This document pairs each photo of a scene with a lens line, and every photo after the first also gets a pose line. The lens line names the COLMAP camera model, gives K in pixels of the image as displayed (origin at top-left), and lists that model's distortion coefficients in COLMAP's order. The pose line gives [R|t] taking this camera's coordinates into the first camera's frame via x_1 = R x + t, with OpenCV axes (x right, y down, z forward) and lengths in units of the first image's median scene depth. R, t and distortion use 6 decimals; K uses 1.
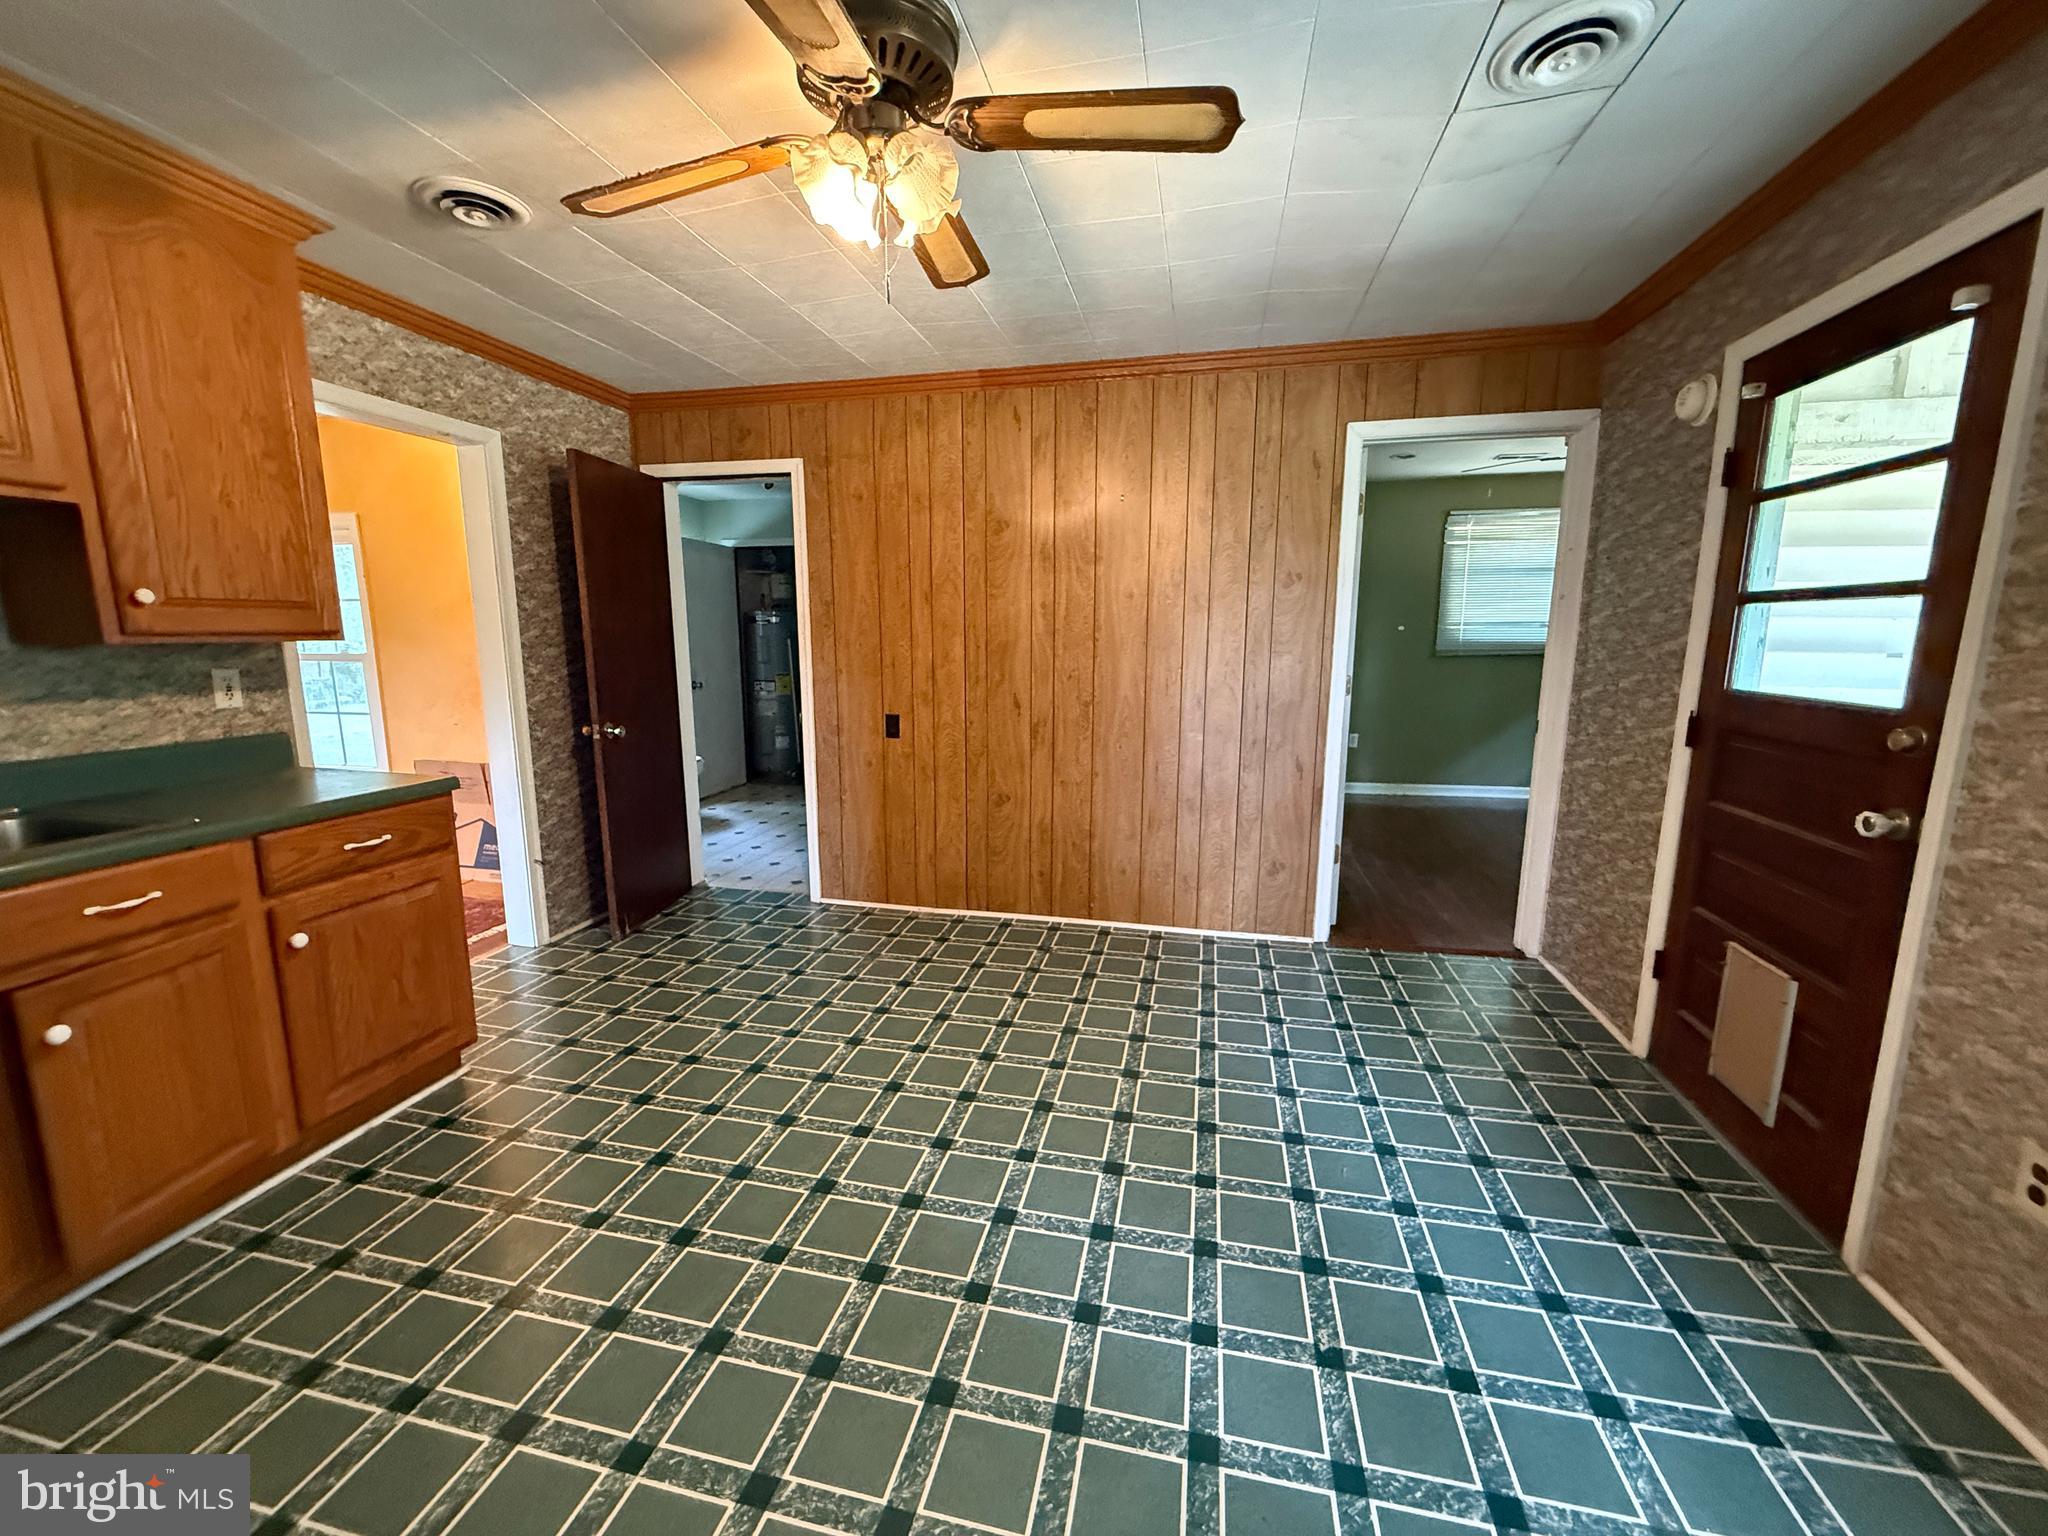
lens RADIAL K [[816.7, 0, 1019.2], [0, 816.7, 767.7], [0, 0, 1]] dist [-0.000854, -0.000312]
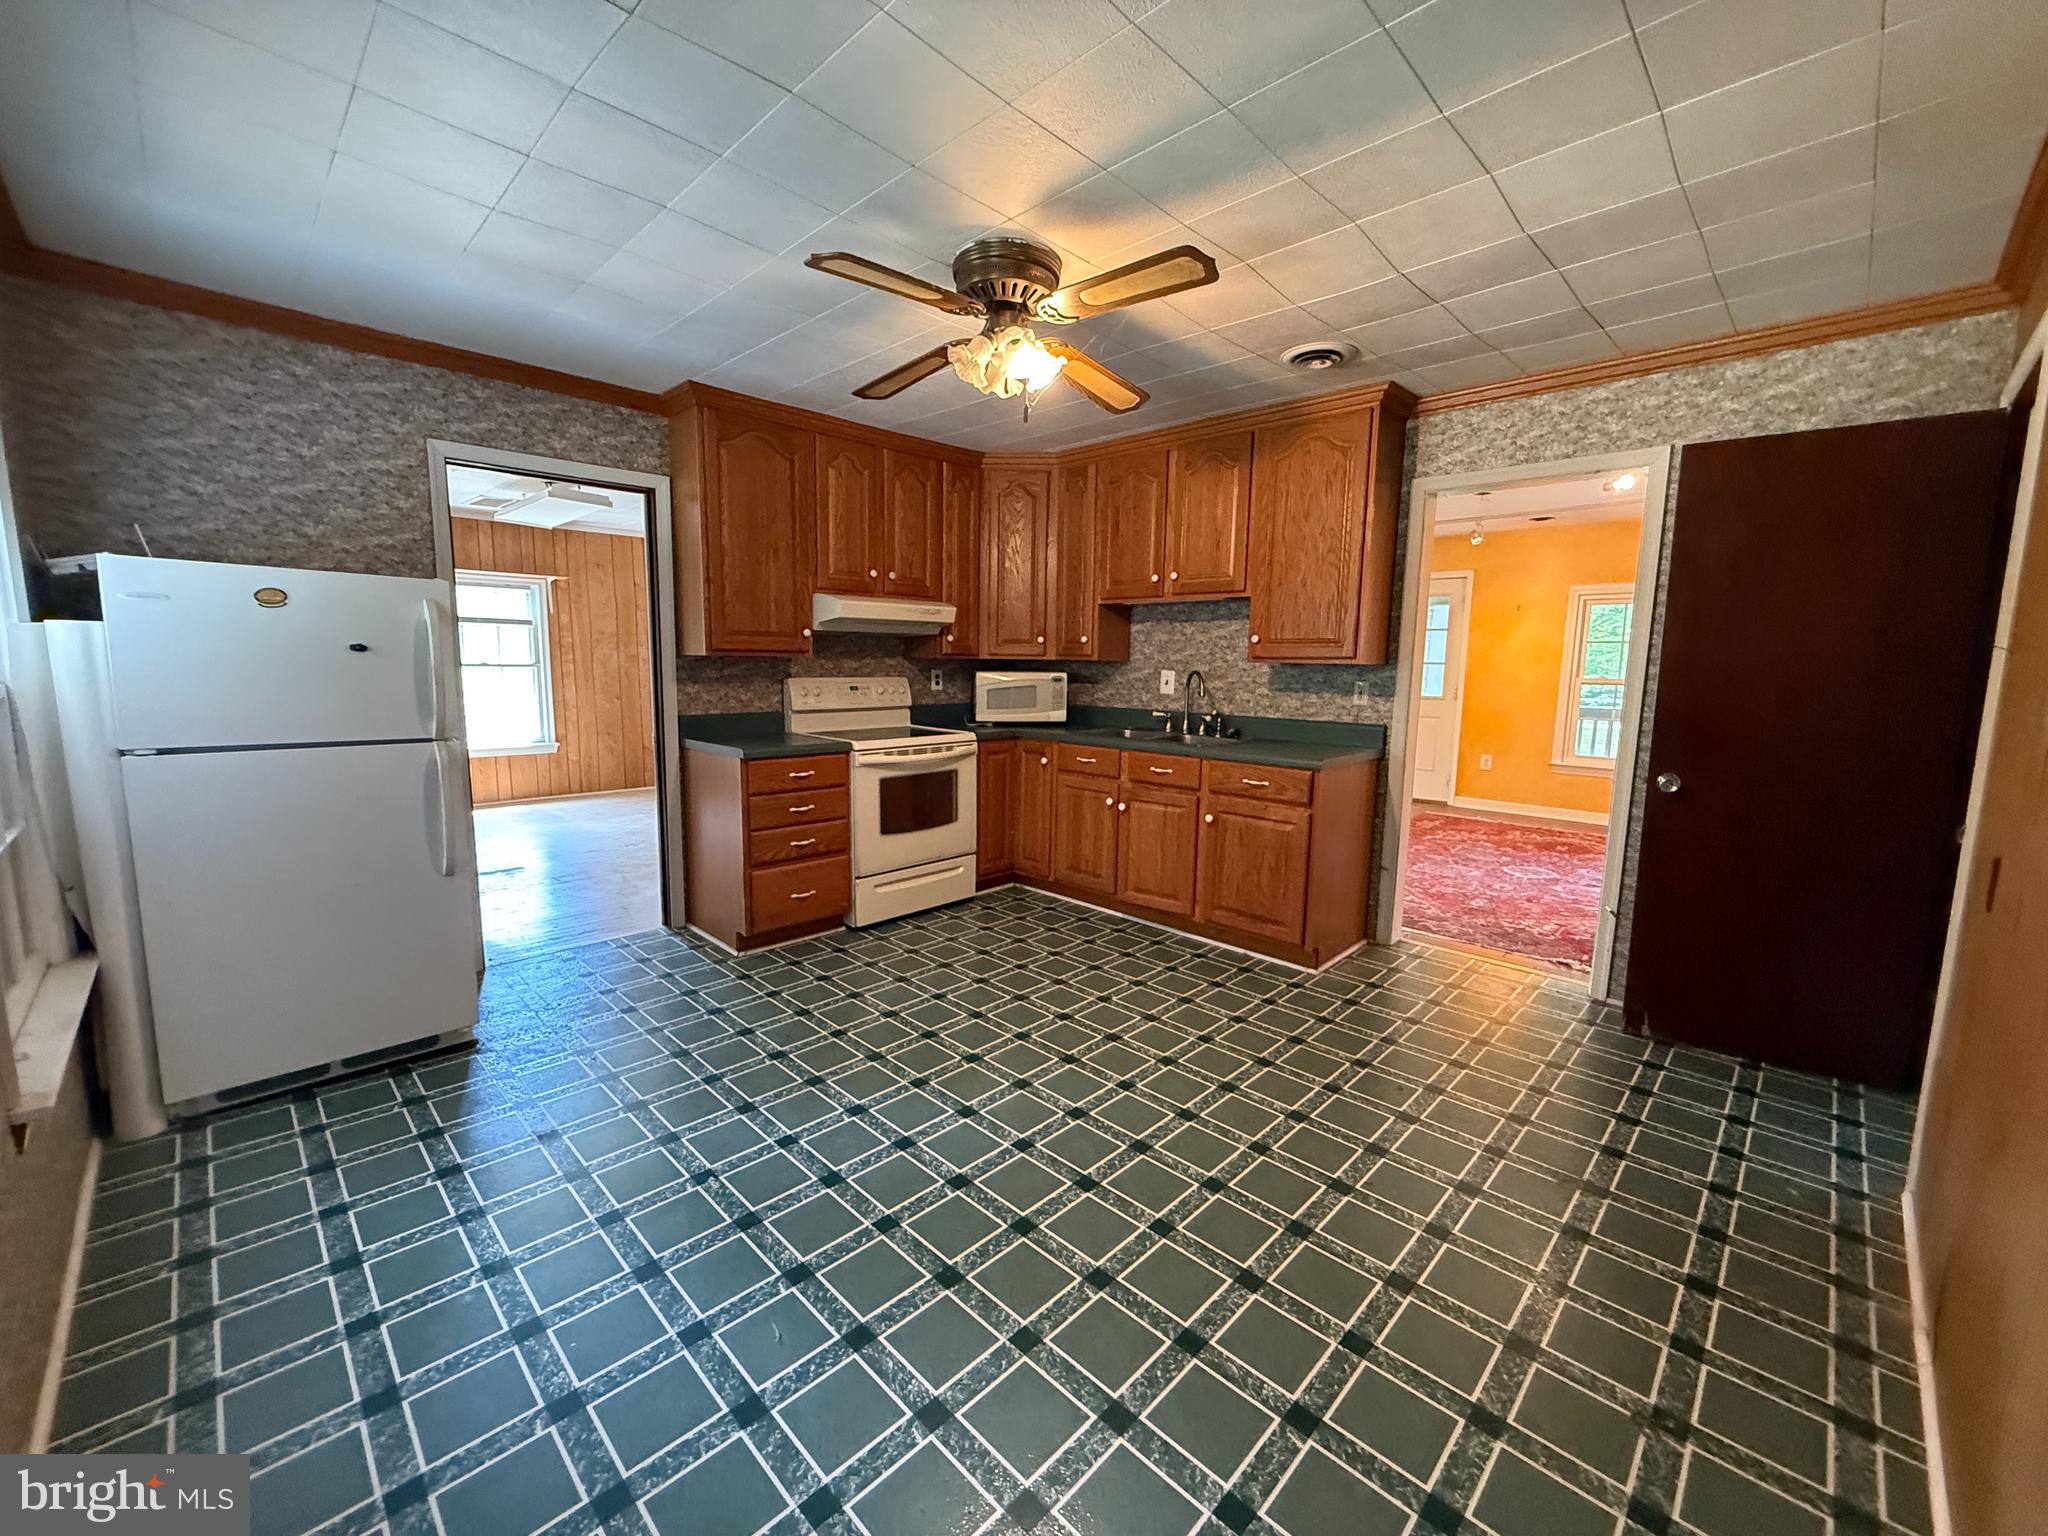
lens RADIAL K [[816.7, 0, 1019.2], [0, 816.7, 767.7], [0, 0, 1]] dist [-0.000854, -0.000312]
pose [[-0.527459, 0.106019, -0.842939, 0.850502], [-0.154589, 0.963643, 0.217933, -0.224255], [0.835398, 0.245259, -0.491893, 1.400903]]
